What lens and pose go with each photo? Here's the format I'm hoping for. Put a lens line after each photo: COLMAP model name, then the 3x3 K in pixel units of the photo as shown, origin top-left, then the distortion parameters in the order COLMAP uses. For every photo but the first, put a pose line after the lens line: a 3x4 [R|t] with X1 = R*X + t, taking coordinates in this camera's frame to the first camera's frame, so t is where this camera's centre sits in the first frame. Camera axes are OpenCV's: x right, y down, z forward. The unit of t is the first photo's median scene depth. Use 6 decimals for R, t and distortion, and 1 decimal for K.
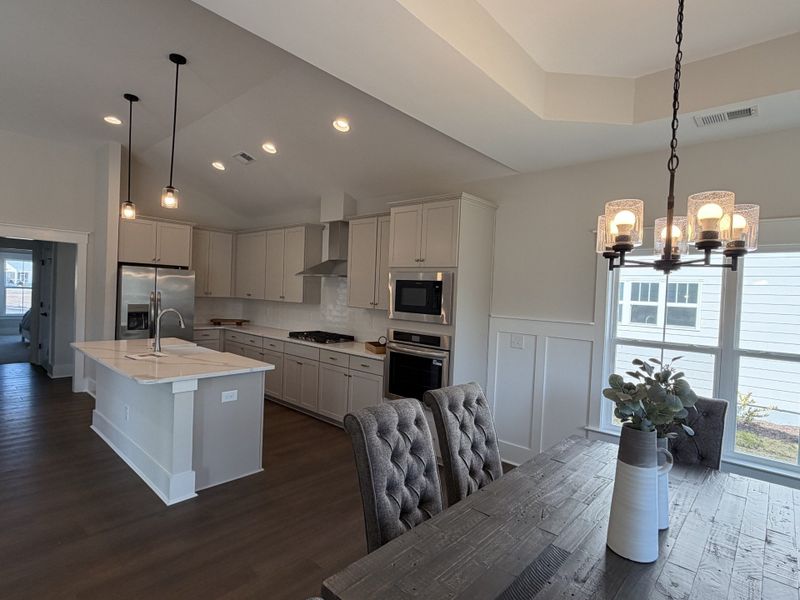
lens RADIAL K [[427.1, 0, 407.0], [0, 427.1, 304.2], [0, 0, 1]] dist [0.005742, -0.002831]
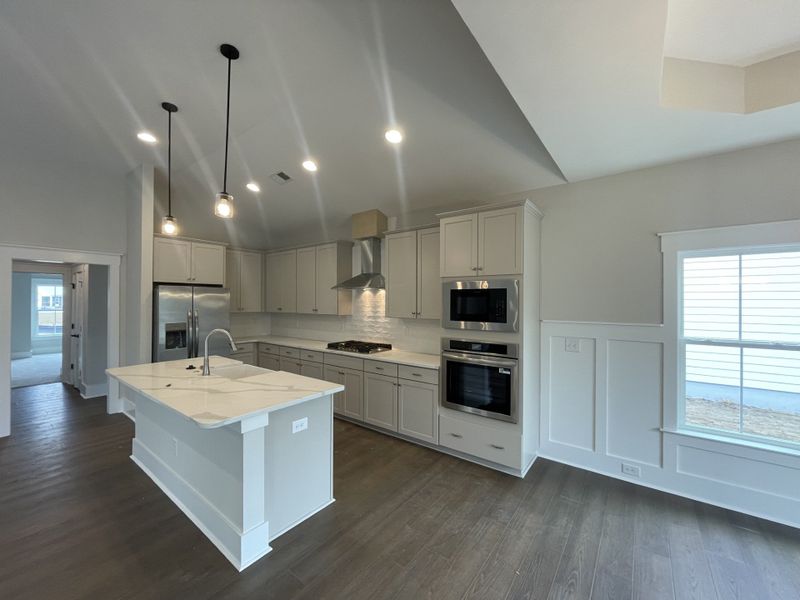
lens RADIAL K [[324.4, 0, 405.3], [0, 324.4, 301.6], [0, 0, 1]] dist [-0.001003, 0.001770]
pose [[0.995331, -0.038915, 0.088327, -0.186427], [0.040986, 0.998923, -0.021748, -0.014367], [-0.087385, 0.025266, 0.995854, 0.227872]]
